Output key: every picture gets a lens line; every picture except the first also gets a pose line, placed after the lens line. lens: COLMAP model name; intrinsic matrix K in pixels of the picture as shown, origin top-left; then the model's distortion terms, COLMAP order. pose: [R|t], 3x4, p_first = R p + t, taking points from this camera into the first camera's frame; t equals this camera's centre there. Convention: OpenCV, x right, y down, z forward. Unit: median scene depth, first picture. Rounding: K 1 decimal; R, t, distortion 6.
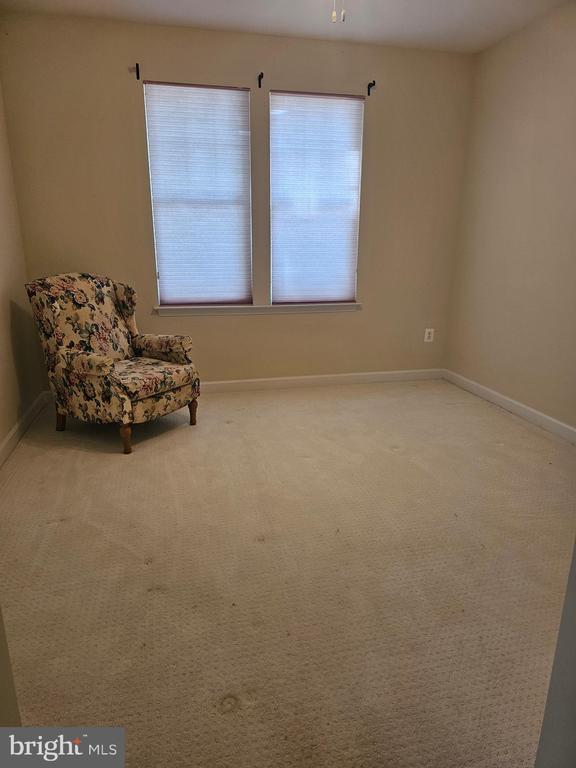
lens RADIAL K [[514.1, 0, 288.0], [0, 514.1, 386.4], [0, 0, 1]] dist [0.007741, 0.000892]
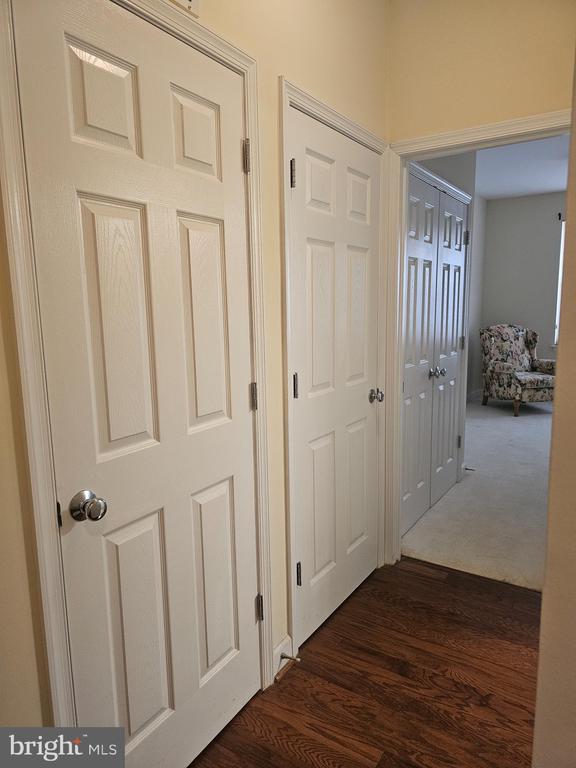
lens RADIAL K [[514.1, 0, 286.7], [0, 514.1, 386.4], [0, 0, 1]] dist [0.007741, 0.000892]
pose [[0.685068, 0.098464, -0.721794, 0.446652], [-0.182404, 0.982446, -0.039102, 0.237569], [0.705273, 0.158445, 0.691002, -0.882622]]
